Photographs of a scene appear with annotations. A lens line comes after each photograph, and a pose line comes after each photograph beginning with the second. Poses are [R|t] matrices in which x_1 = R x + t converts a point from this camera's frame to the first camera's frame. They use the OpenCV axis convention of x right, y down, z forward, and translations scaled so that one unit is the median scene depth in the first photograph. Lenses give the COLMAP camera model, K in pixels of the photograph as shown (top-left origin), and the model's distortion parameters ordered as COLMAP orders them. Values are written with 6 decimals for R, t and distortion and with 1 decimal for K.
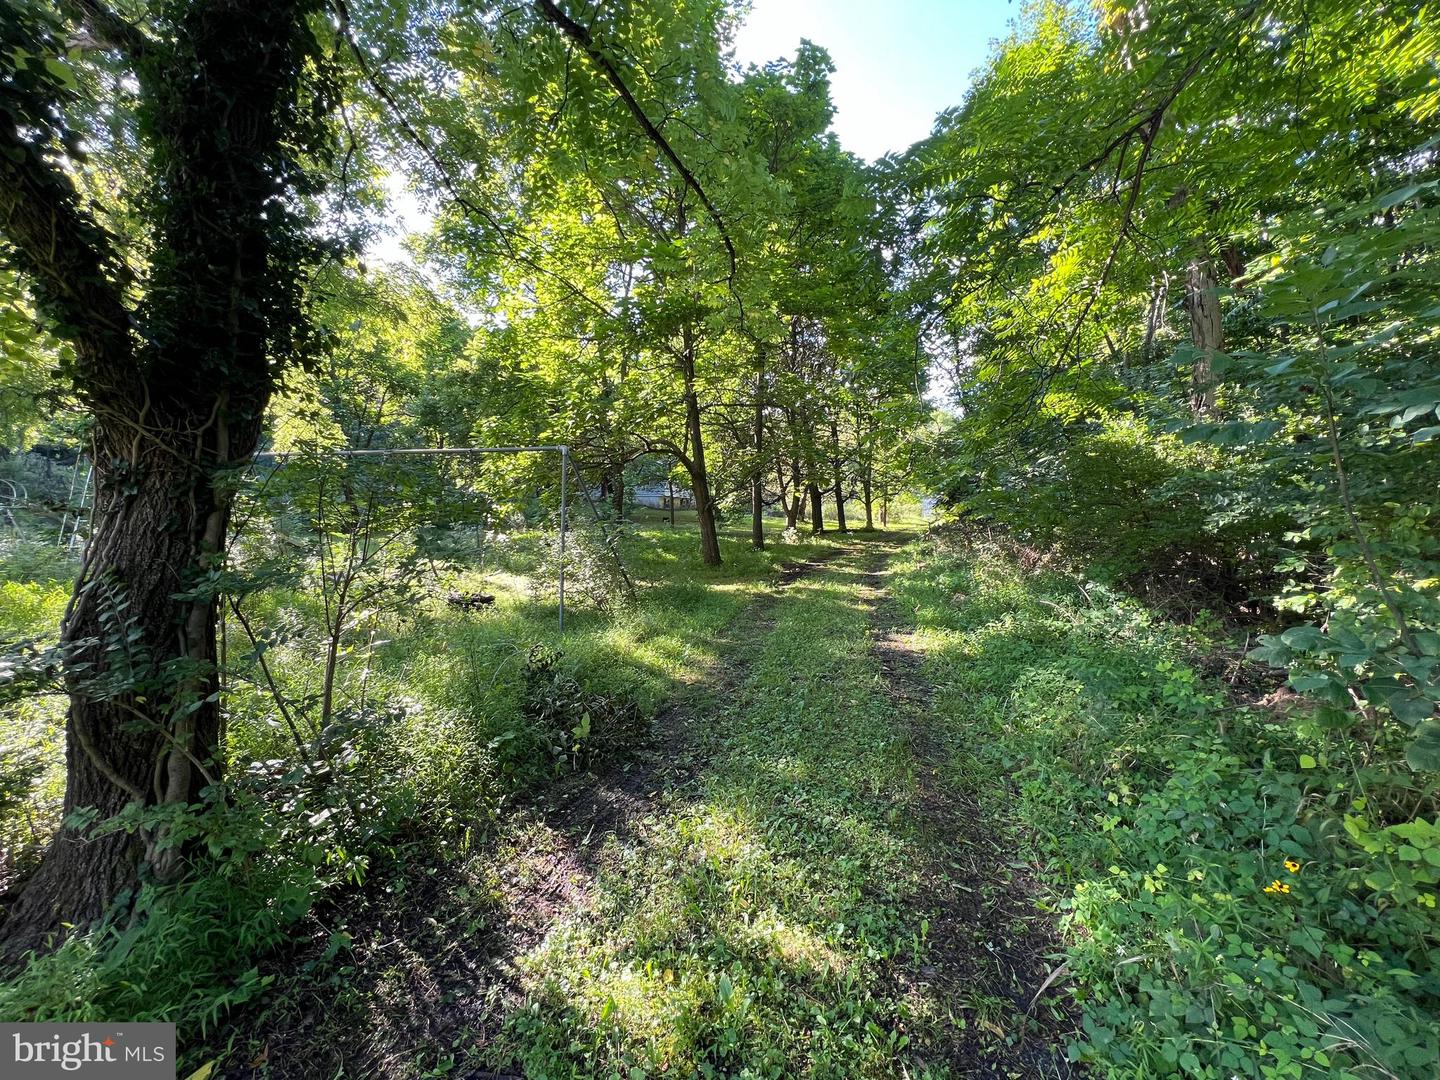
lens RADIAL K [[576.0, 0, 721.2], [0, 576.0, 545.4], [0, 0, 1]] dist [0.000869, 0.000036]
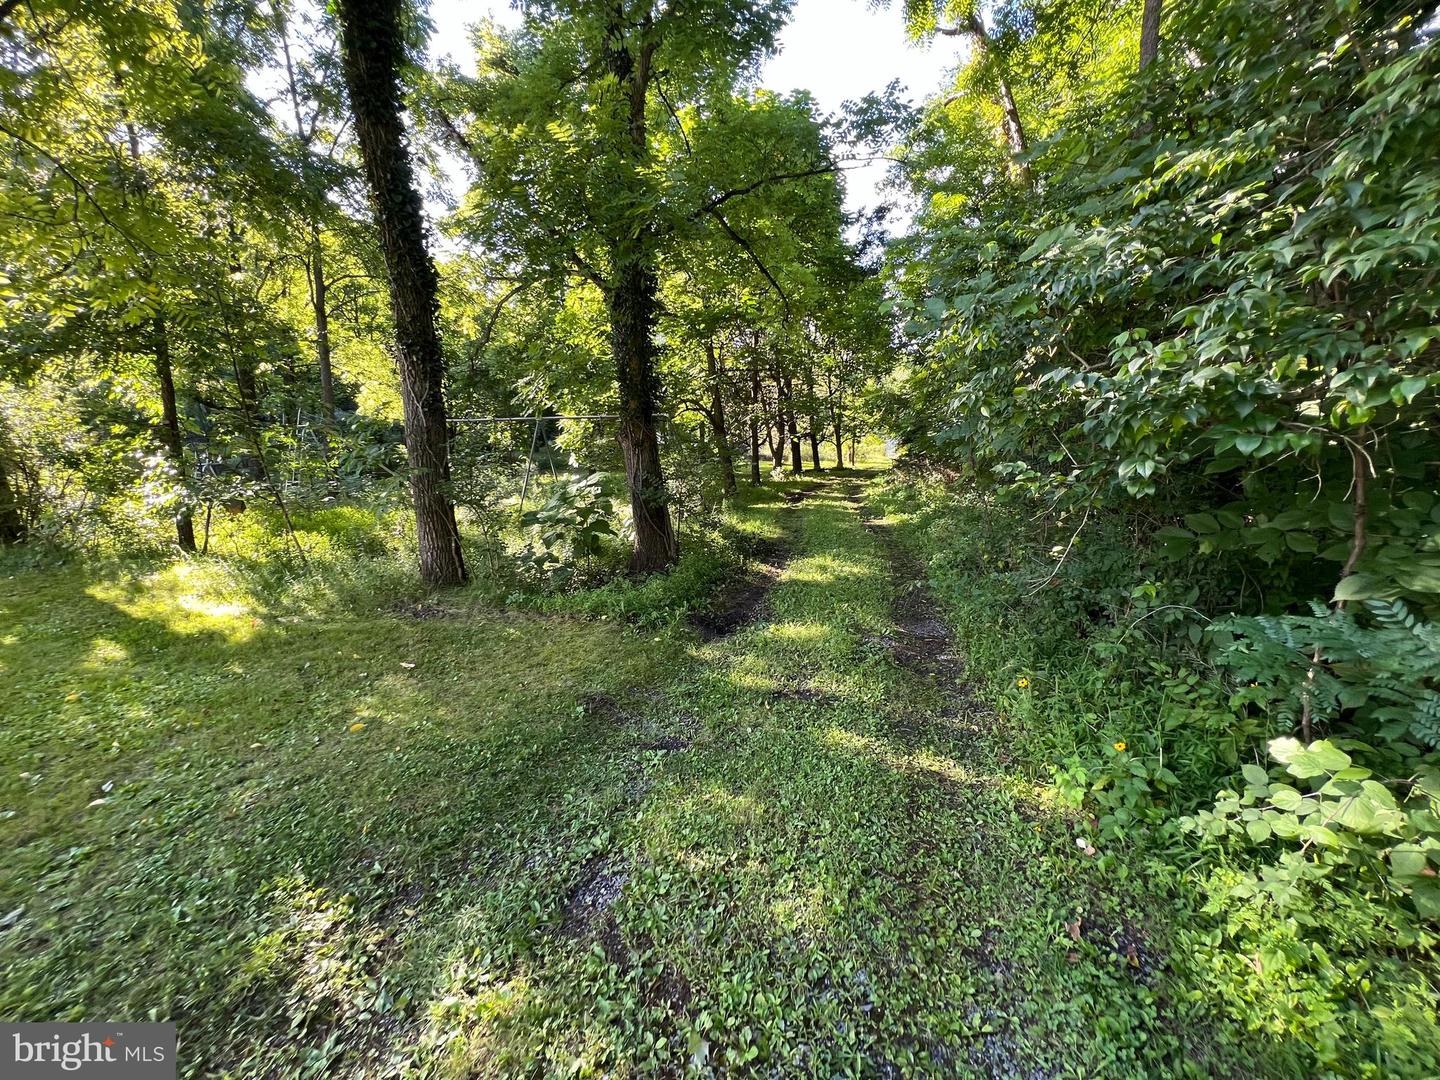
lens RADIAL K [[576.0, 0, 721.2], [0, 576.0, 545.4], [0, 0, 1]] dist [0.000869, 0.000036]
pose [[0.997816, -0.034831, 0.056129, -0.070445], [0.029404, 0.995064, 0.094776, 0.013346], [-0.059153, -0.092919, 0.993915, -0.195291]]
